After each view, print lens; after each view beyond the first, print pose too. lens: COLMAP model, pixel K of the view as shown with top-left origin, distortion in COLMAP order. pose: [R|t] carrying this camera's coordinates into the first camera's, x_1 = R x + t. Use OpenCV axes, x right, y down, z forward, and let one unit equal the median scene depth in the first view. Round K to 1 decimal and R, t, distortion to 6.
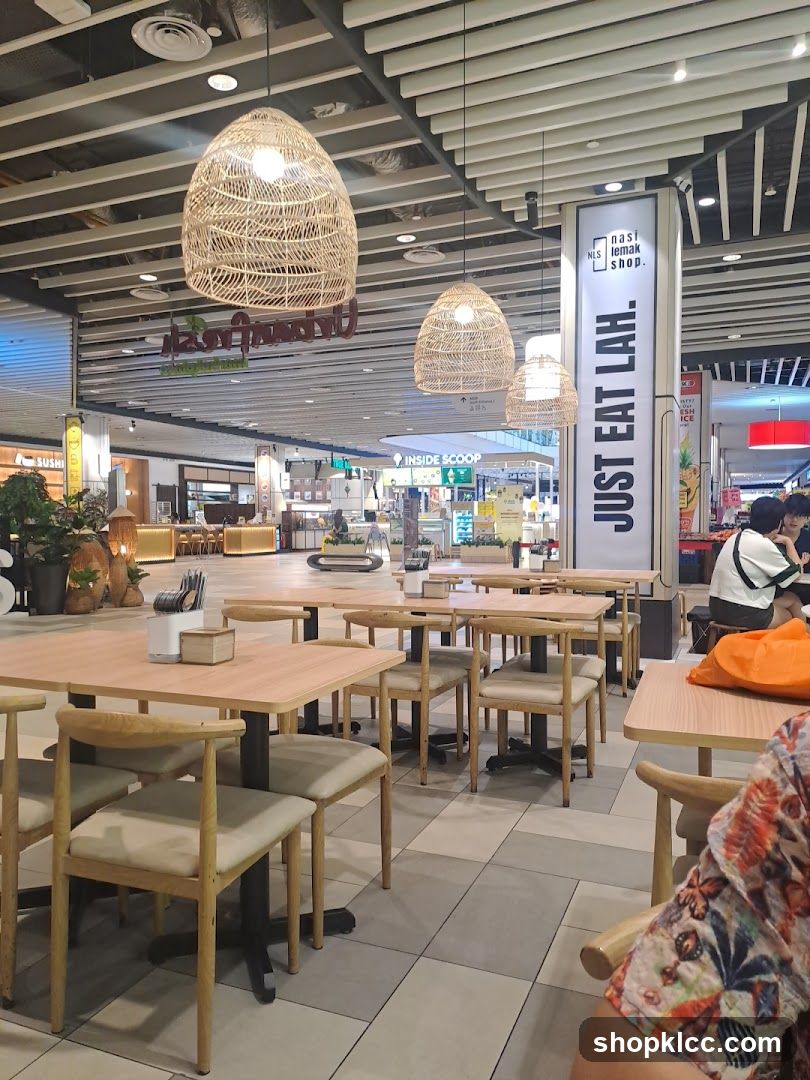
lens RADIAL K [[814.0, 0, 405.8], [0, 814.0, 539.7], [0, 0, 1]] dist [-0.005126, -0.001741]
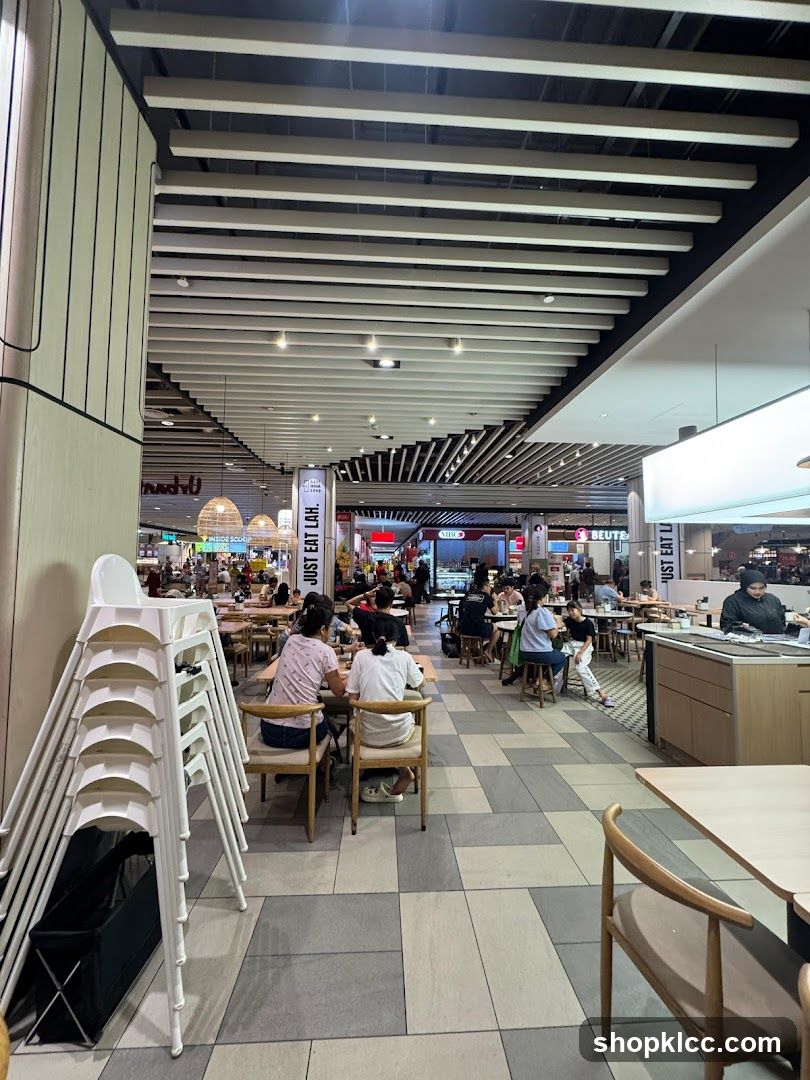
lens RADIAL K [[425.4, 0, 404.7], [0, 425.4, 544.6], [0, 0, 1]] dist [-0.000681, -0.000015]
pose [[0.901077, 0.025658, 0.432900, -0.090088], [0.006518, 0.997334, -0.072678, -0.038345], [-0.433611, 0.068310, 0.898507, -0.467296]]
